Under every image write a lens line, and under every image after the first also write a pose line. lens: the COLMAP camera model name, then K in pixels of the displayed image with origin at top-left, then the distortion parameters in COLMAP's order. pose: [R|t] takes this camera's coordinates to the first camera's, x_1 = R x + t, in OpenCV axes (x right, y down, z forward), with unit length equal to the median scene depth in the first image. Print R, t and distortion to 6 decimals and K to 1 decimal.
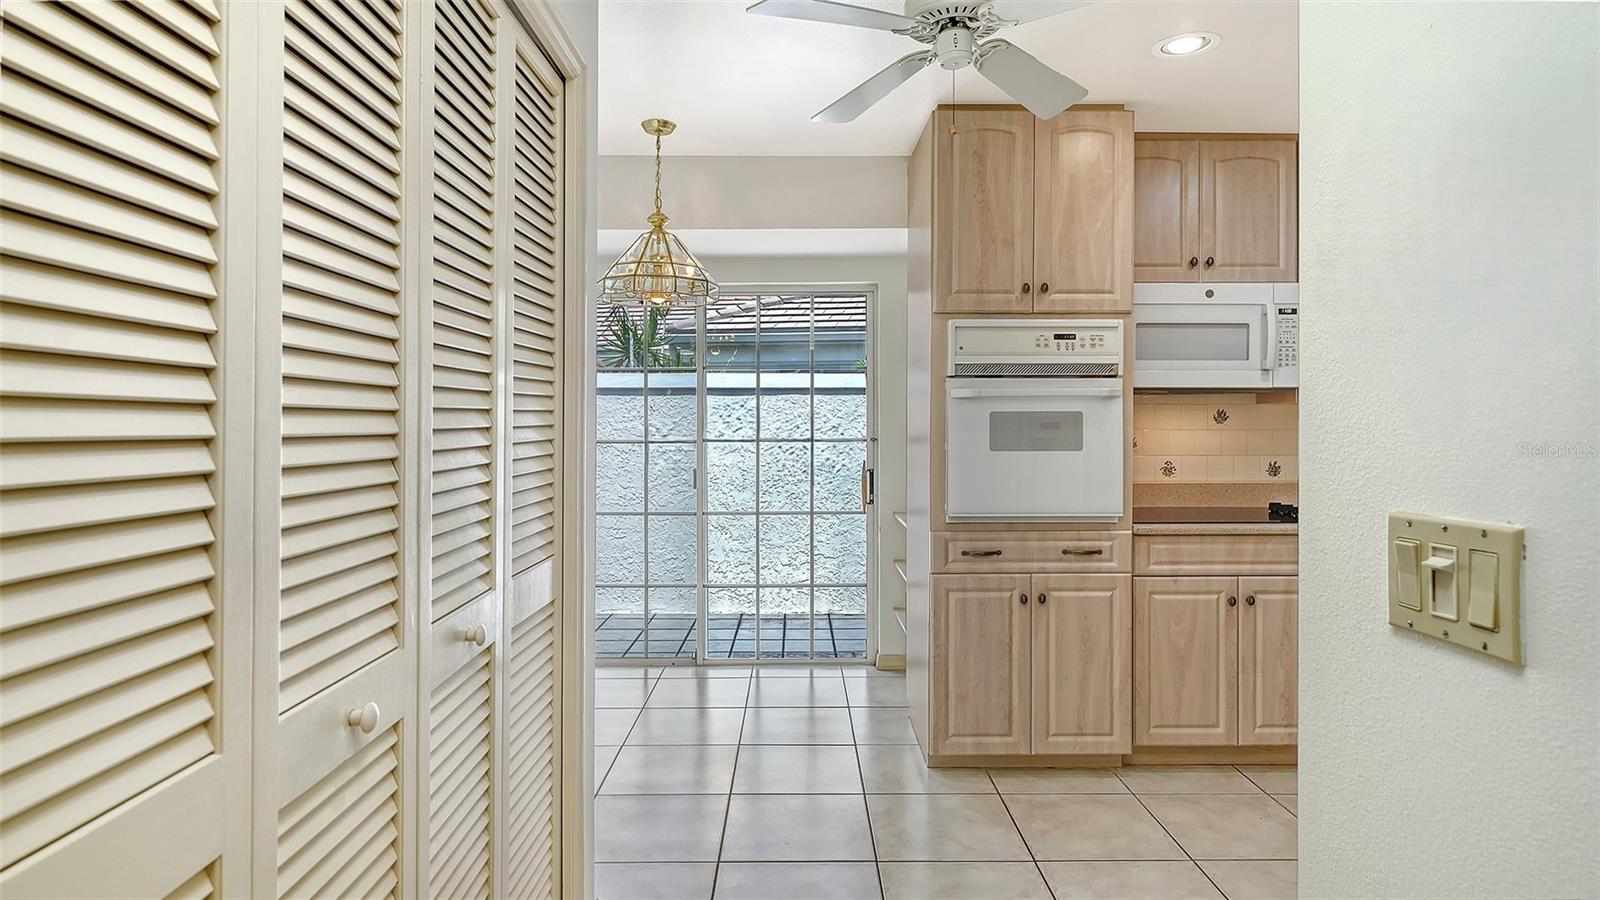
lens RADIAL K [[873.1, 0, 797.5], [0, 873.1, 425.4], [0, 0, 1]] dist [-0.003023, -0.000107]
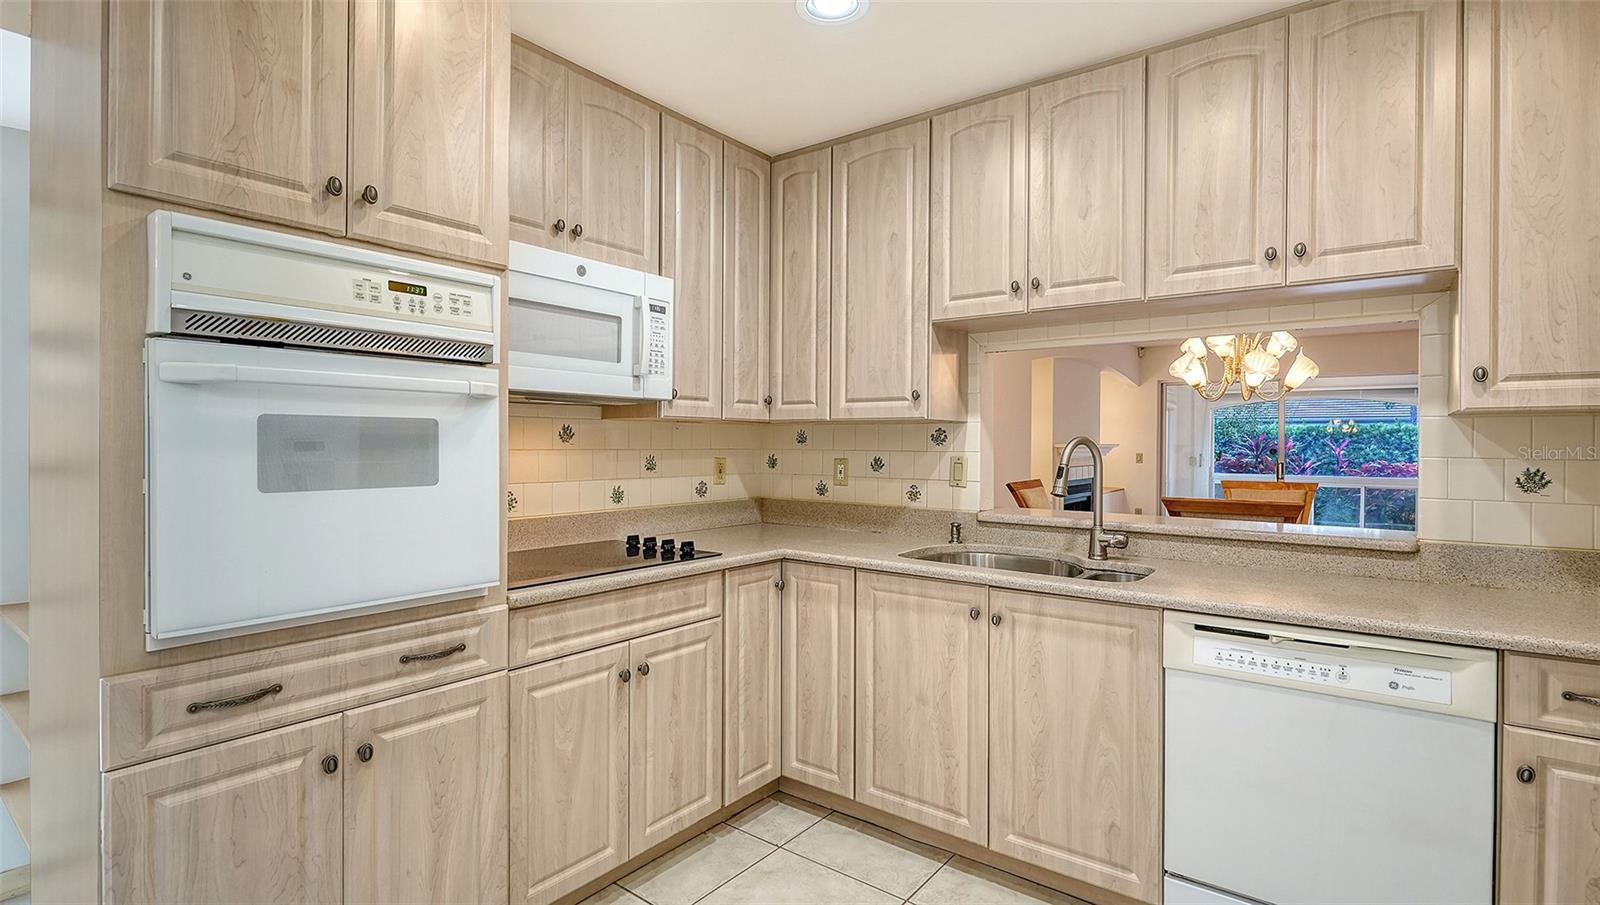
lens RADIAL K [[761.1, 0, 777.9], [0, 761.1, 451.7], [0, 0, 1]] dist [0.000427, -0.001541]
pose [[0.621114, -0.004018, 0.783710, 0.062759], [-0.001127, 0.999981, 0.006020, 0.002789], [-0.783720, -0.004622, 0.621097, 0.488283]]
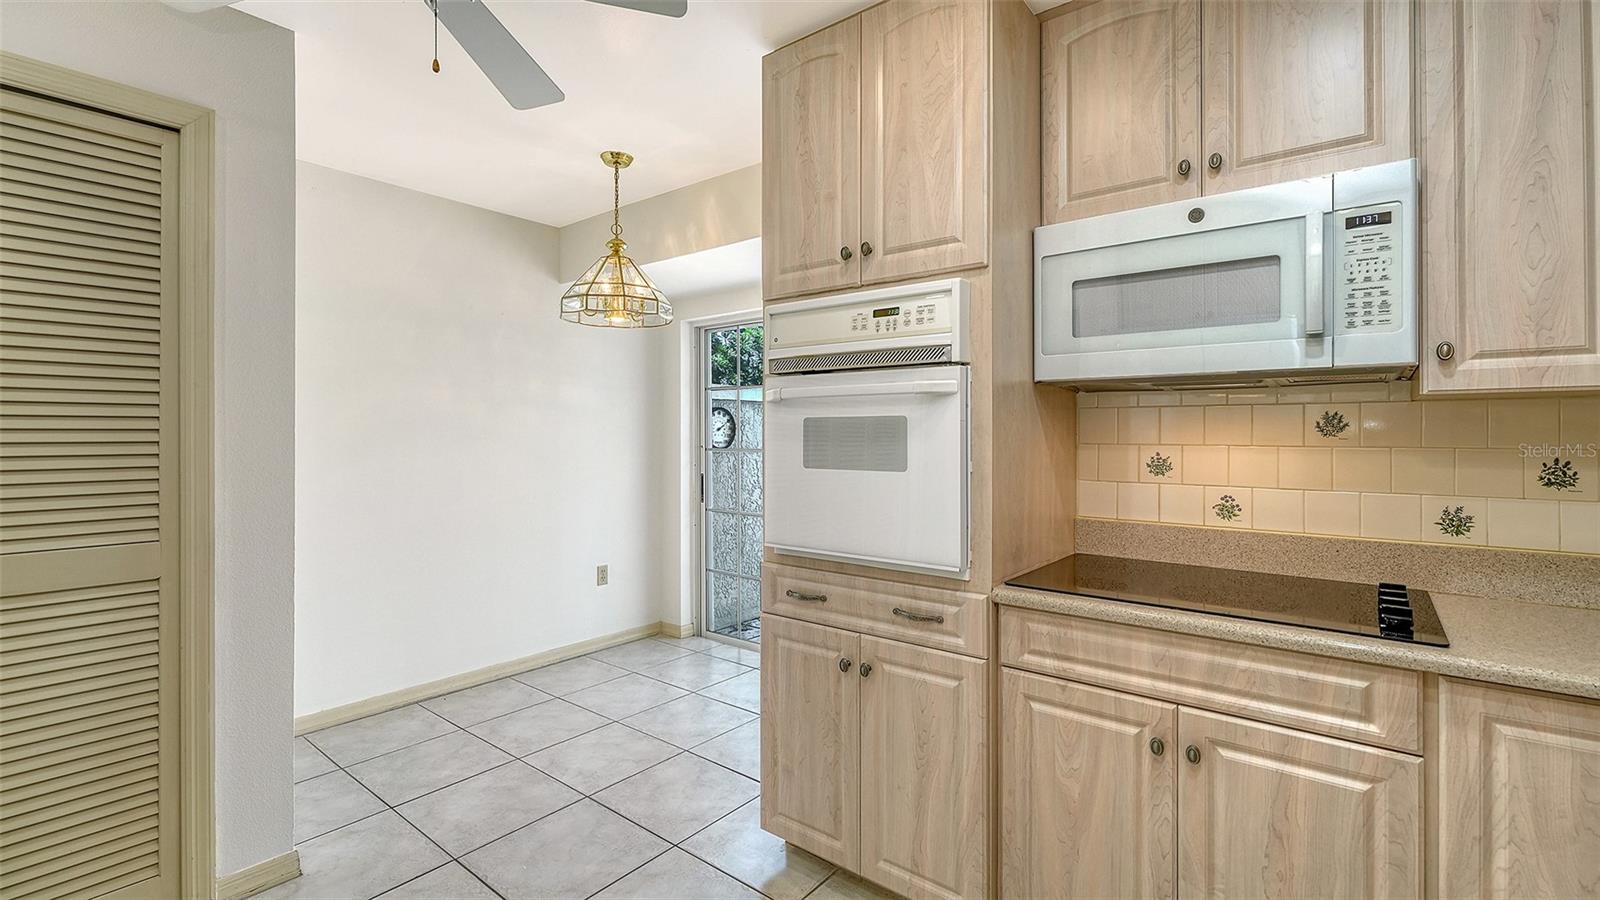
lens RADIAL K [[700.4, 0, 809.5], [0, 700.4, 437.5], [0, 0, 1]] dist [-0.000385, -0.000737]
pose [[0.778616, 0.005644, -0.627476, 0.610515], [-0.008583, 0.999962, -0.001655, 0.003112], [0.627442, 0.006674, 0.778634, 0.503120]]
